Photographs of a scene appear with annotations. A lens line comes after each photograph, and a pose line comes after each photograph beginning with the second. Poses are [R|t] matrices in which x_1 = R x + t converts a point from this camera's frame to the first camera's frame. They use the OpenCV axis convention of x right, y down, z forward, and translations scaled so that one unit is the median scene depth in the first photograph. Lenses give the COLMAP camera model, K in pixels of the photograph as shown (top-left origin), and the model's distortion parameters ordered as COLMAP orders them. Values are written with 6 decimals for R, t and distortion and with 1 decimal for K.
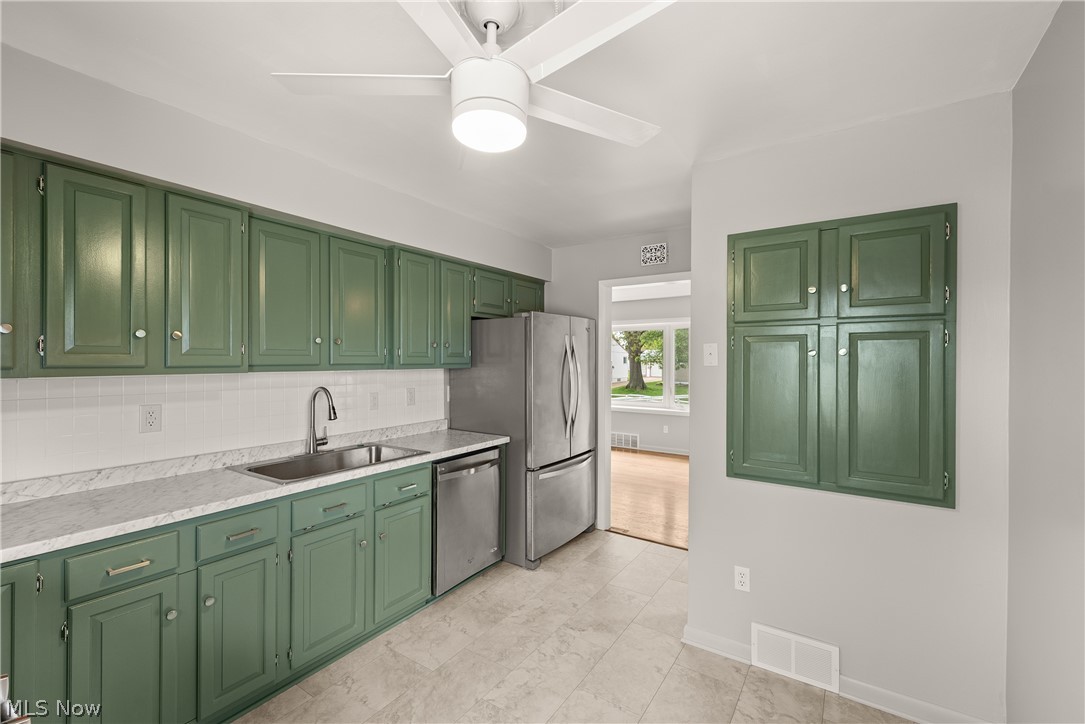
lens RADIAL K [[464.1, 0, 539.0], [0, 464.1, 364.0], [0, 0, 1]] dist [-0.001675, -0.001050]
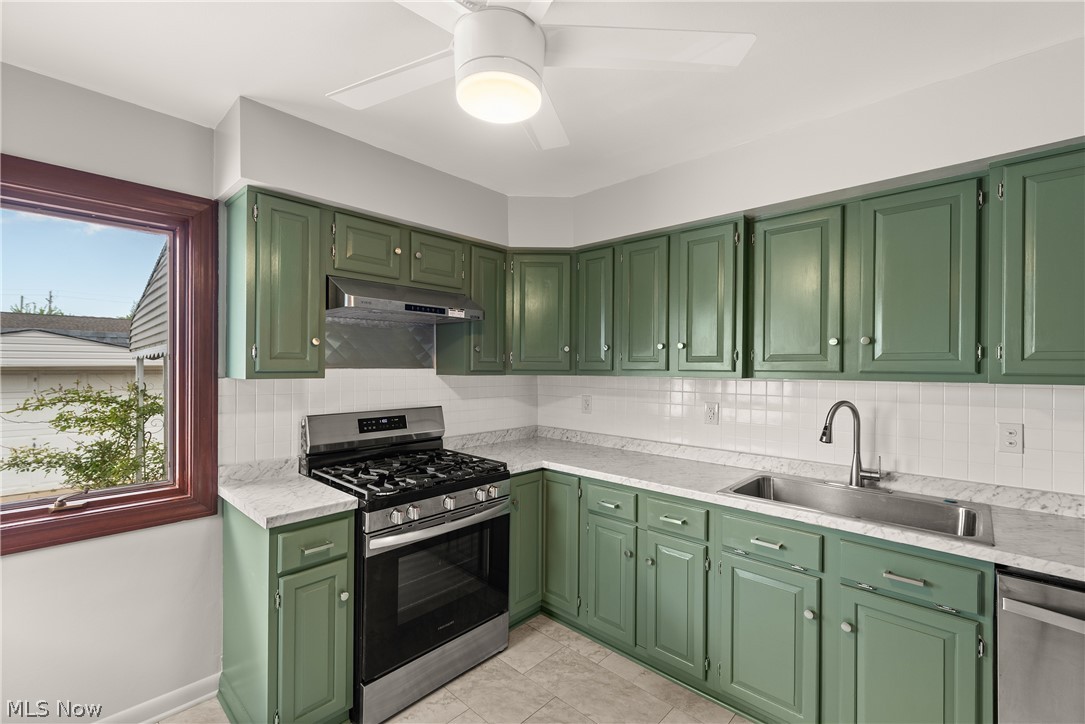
lens RADIAL K [[464.1, 0, 539.0], [0, 464.1, 364.0], [0, 0, 1]] dist [-0.001675, -0.001050]
pose [[-0.172491, -0.003696, -0.985004, 0.323152], [-0.011586, 0.999931, -0.001723, -0.003834], [0.984943, 0.011115, -0.172522, 0.533326]]
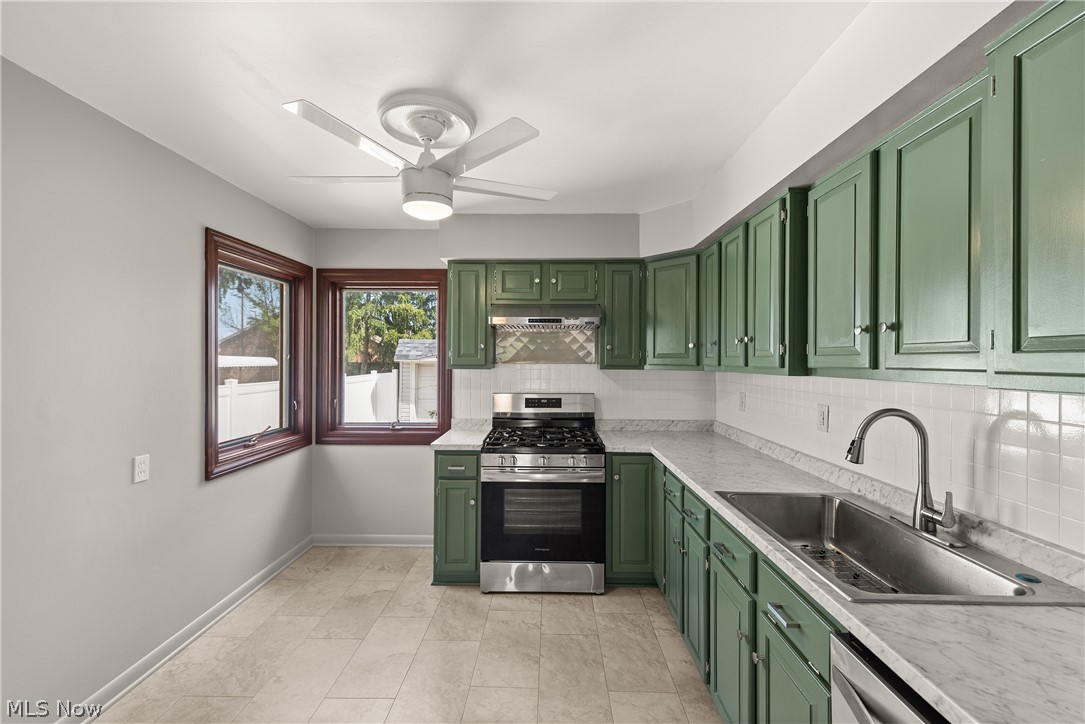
lens RADIAL K [[447.5, 0, 542.4], [0, 447.5, 353.2], [0, 0, 1]] dist [-0.010646, -0.000274]
pose [[-0.843305, -0.012667, -0.537286, 0.165415], [-0.008762, 0.999913, -0.009822, -0.008632], [0.537364, -0.003575, -0.843343, 1.045958]]
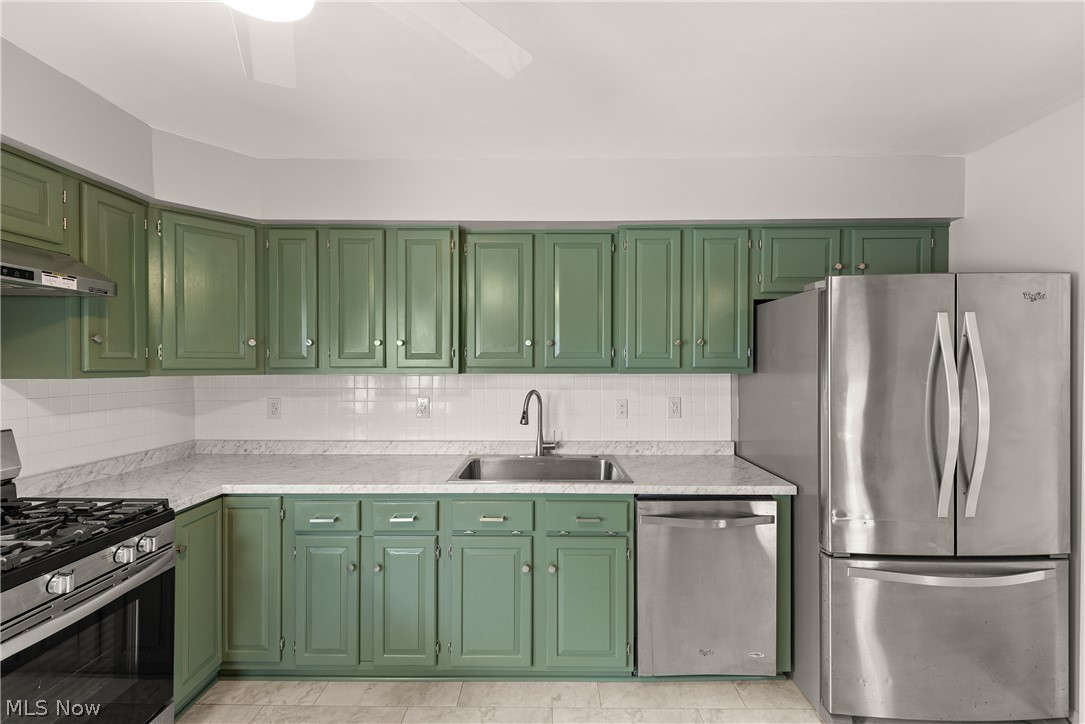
lens RADIAL K [[425.8, 0, 547.2], [0, 425.8, 365.4], [0, 0, 1]] dist [0.003356, -0.000350]
pose [[0.550033, 0.005514, -0.835125, 0.249118], [-0.006568, 0.999976, 0.002277, -0.003805], [0.835117, 0.004232, 0.550056, 0.446923]]
